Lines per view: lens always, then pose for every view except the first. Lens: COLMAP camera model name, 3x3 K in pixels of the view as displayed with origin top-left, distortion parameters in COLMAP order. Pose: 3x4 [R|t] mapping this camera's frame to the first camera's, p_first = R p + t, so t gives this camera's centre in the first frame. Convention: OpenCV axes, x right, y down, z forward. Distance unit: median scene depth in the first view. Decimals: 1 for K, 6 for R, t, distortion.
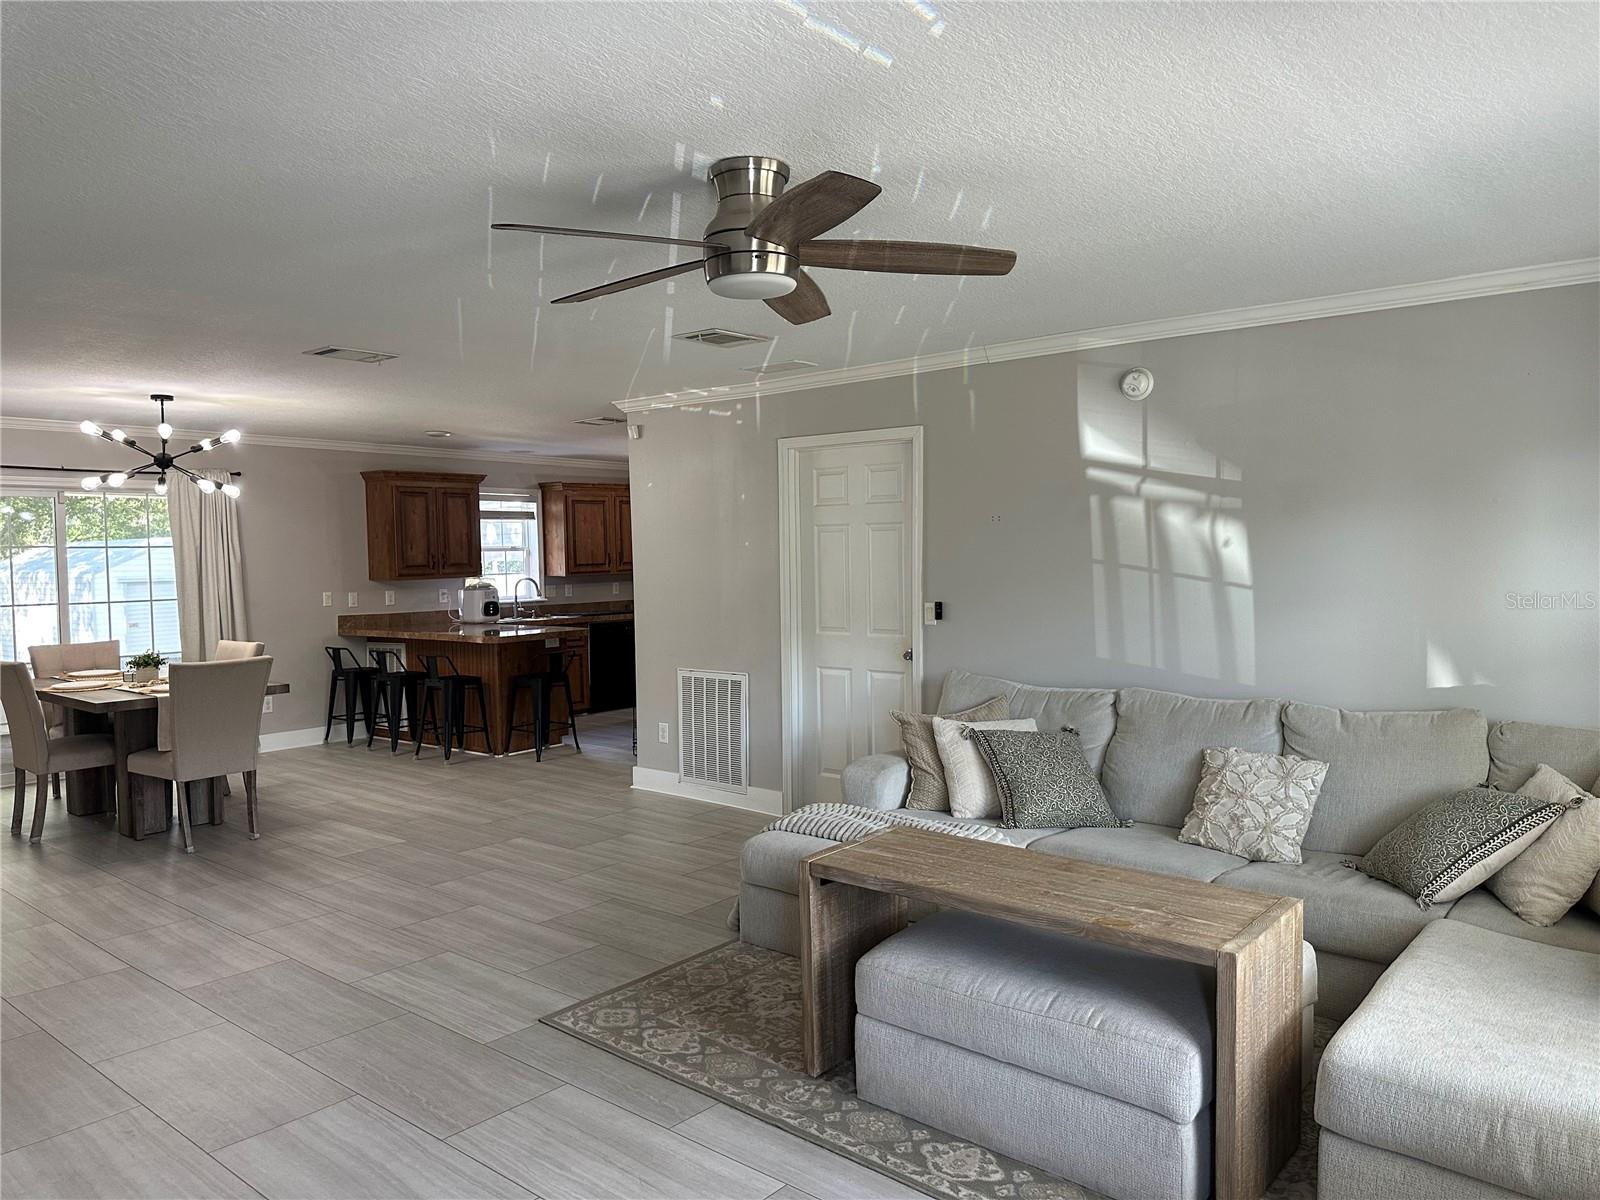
lens RADIAL K [[1123.6, 0, 819.1], [0, 1123.6, 583.4], [0, 0, 1]] dist [0.060437, -0.073331]
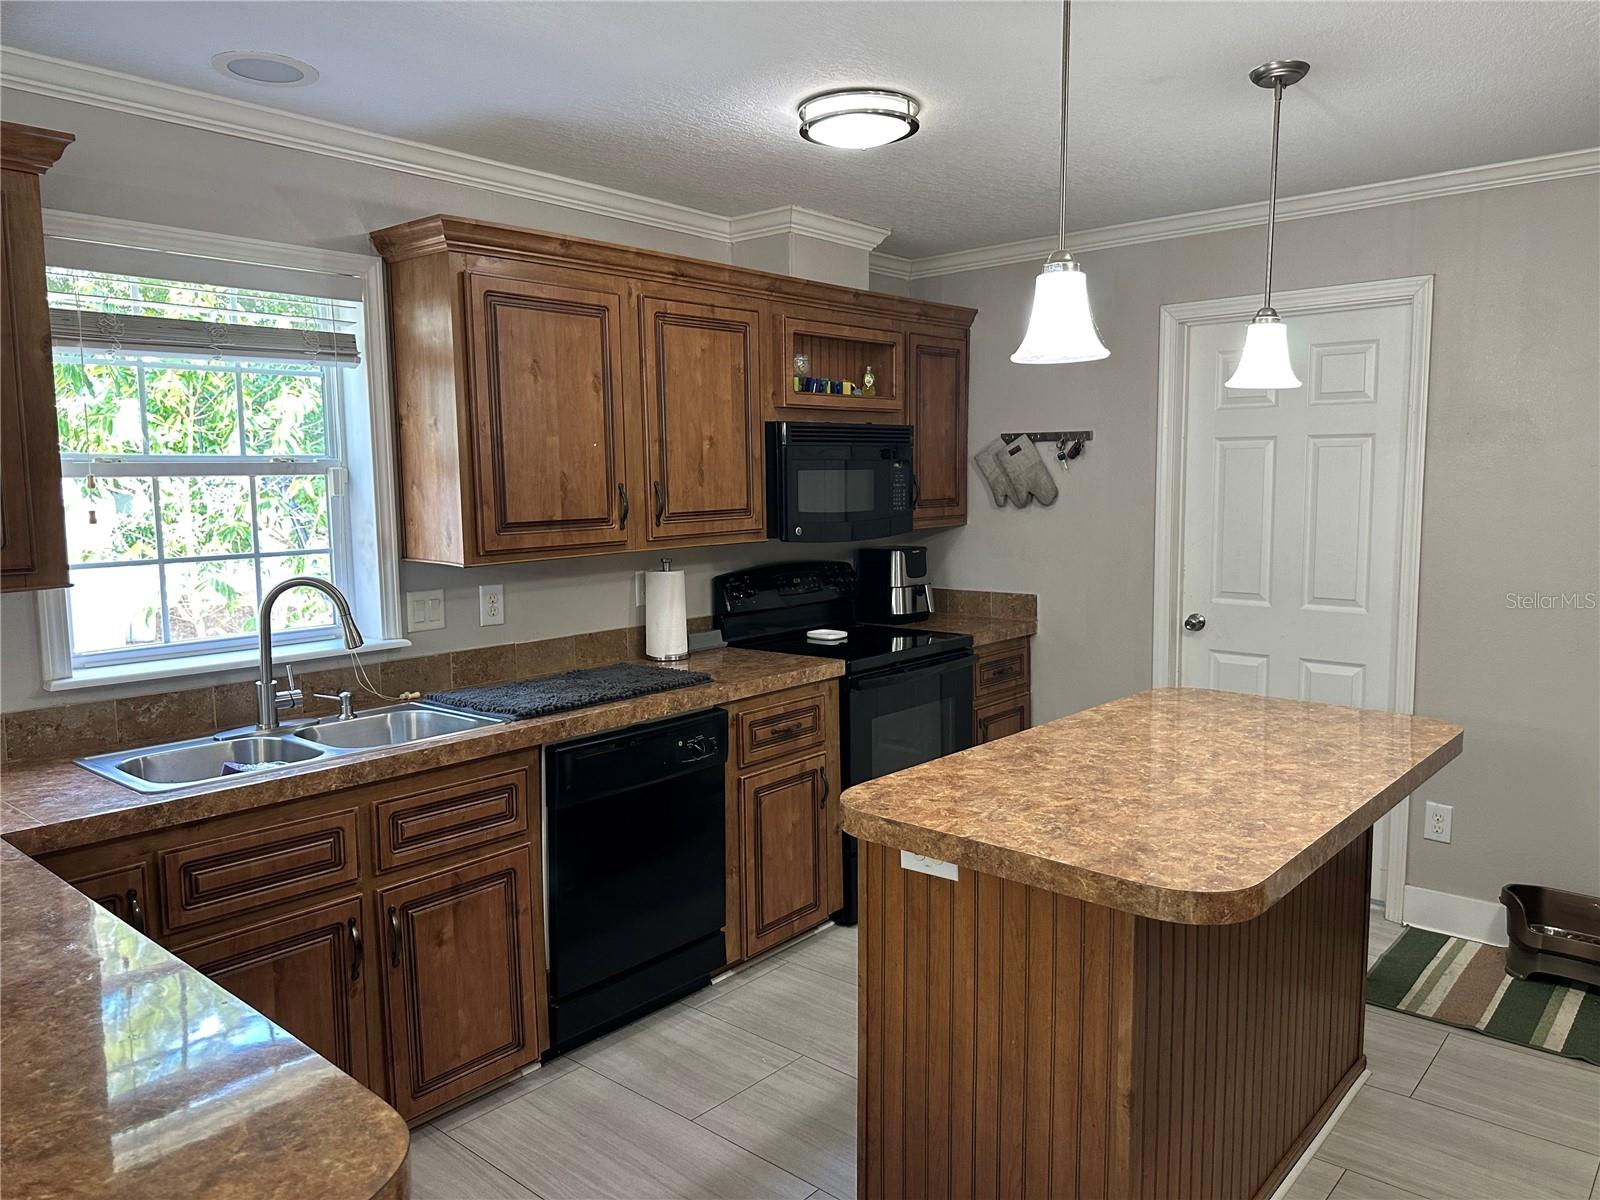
lens RADIAL K [[1123.6, 0, 819.2], [0, 1123.6, 581.7], [0, 0, 1]] dist [0.060437, -0.073331]
pose [[0.999377, 0.007984, -0.034385, -0.140623], [-0.005643, 0.997693, 0.067654, -0.024188], [0.034845, -0.067417, 0.997116, 0.796673]]
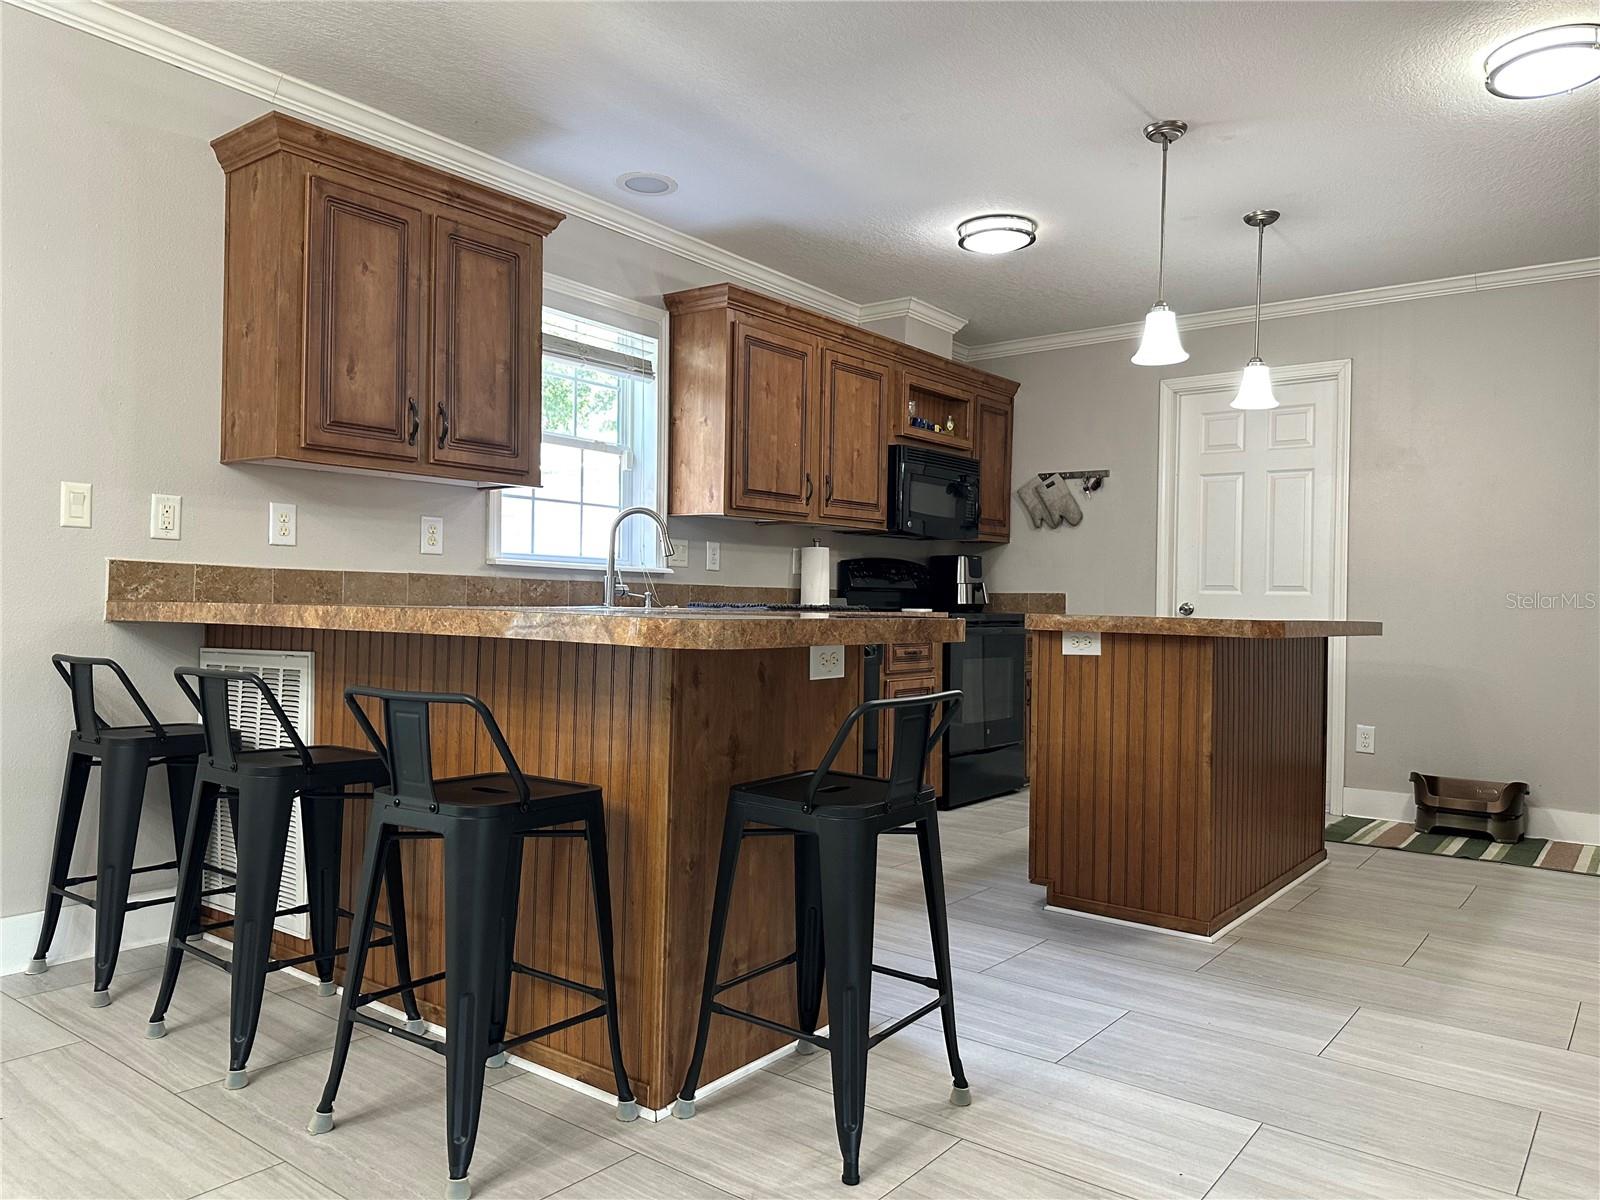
lens RADIAL K [[1123.6, 0, 800.7], [0, 1123.6, 596.1], [0, 0, 1]] dist [0.060437, -0.073331]
pose [[0.999290, 0.033300, 0.017616, -0.224032], [-0.032617, 0.998757, -0.037695, 0.042890], [-0.018849, 0.037094, 0.999134, 0.644816]]
